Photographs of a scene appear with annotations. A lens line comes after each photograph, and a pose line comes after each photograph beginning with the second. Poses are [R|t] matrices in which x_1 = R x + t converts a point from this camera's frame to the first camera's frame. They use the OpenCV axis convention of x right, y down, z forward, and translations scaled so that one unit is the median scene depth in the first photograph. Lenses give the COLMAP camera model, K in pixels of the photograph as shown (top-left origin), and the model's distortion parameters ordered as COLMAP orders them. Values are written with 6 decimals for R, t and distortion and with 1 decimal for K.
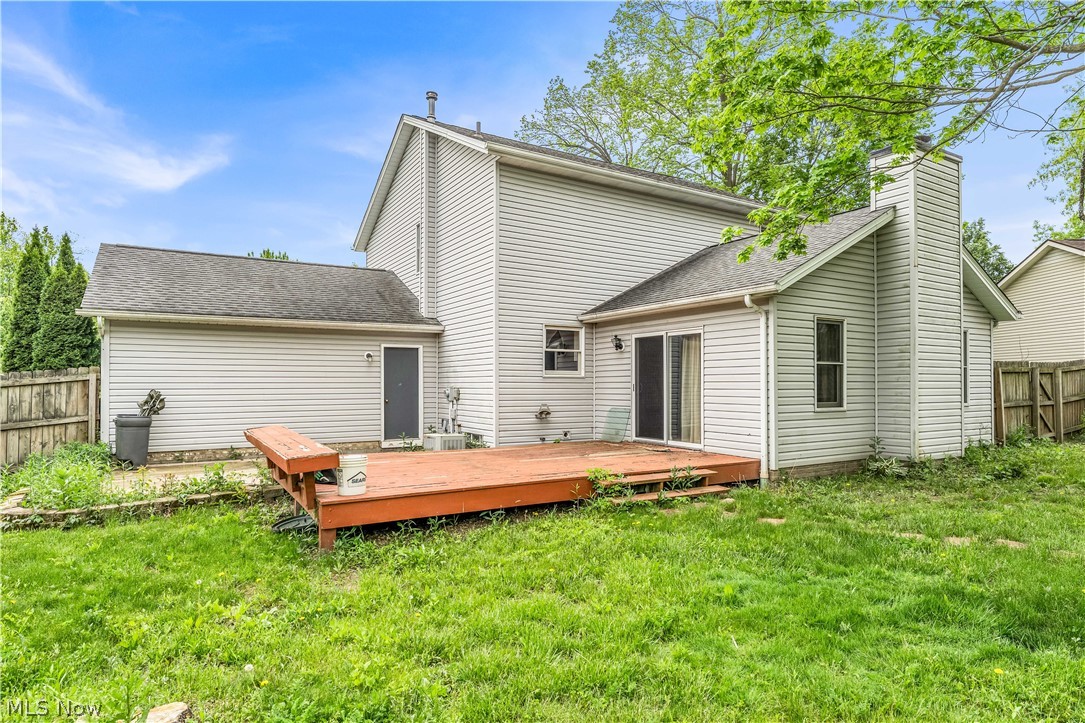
lens RADIAL K [[606.5, 0, 542.3], [0, 606.5, 363.6], [0, 0, 1]] dist [0.000378, -0.000247]
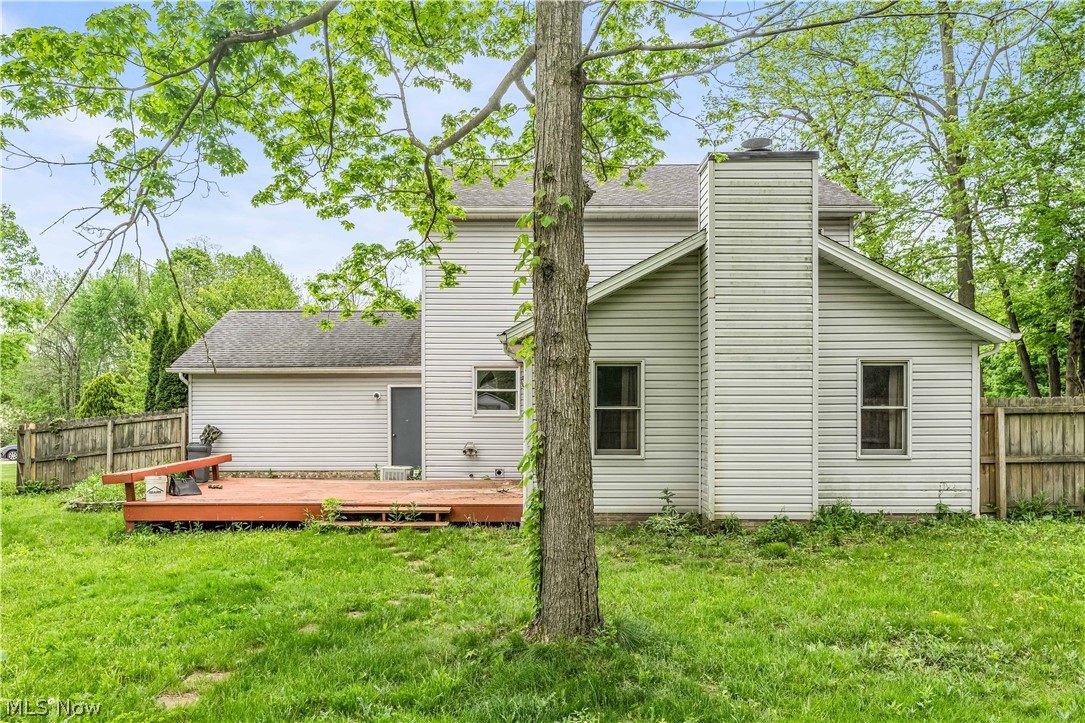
lens RADIAL K [[758.0, 0, 543.2], [0, 758.0, 368.0], [0, 0, 1]] dist [0.001116, -0.000310]
pose [[0.853629, -0.025248, -0.520269, 0.883356], [0.017498, 0.999651, -0.019802, -0.037463], [0.520587, 0.007800, 0.853773, -0.066936]]
